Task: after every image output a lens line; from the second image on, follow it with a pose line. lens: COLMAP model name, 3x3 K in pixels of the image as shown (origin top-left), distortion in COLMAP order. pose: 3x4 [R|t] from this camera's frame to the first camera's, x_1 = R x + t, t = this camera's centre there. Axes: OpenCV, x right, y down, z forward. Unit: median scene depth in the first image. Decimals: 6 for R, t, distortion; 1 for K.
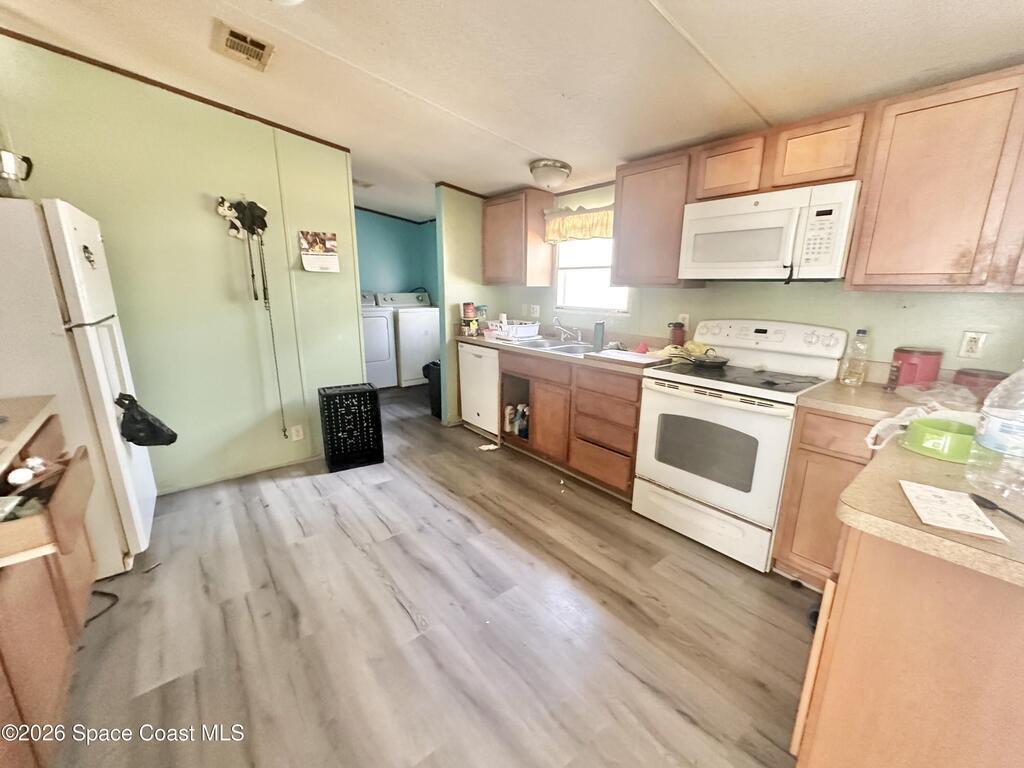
lens RADIAL K [[412.1, 0, 512.3], [0, 412.1, 383.6], [0, 0, 1]] dist [-0.001130, 0.000253]
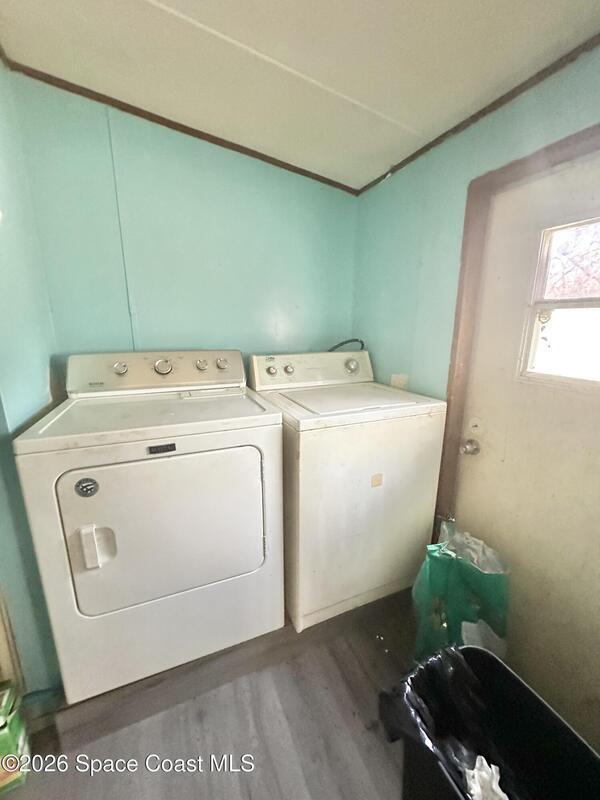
lens RADIAL K [[321.9, 0, 300.3], [0, 321.9, 400.0], [0, 0, 1]] dist [-0.001130, 0.000253]
pose [[0.960690, 0.054740, -0.272173, -0.201607], [-0.059152, 0.998217, -0.008026, -0.182364], [0.271249, 0.023810, 0.962215, 0.734164]]
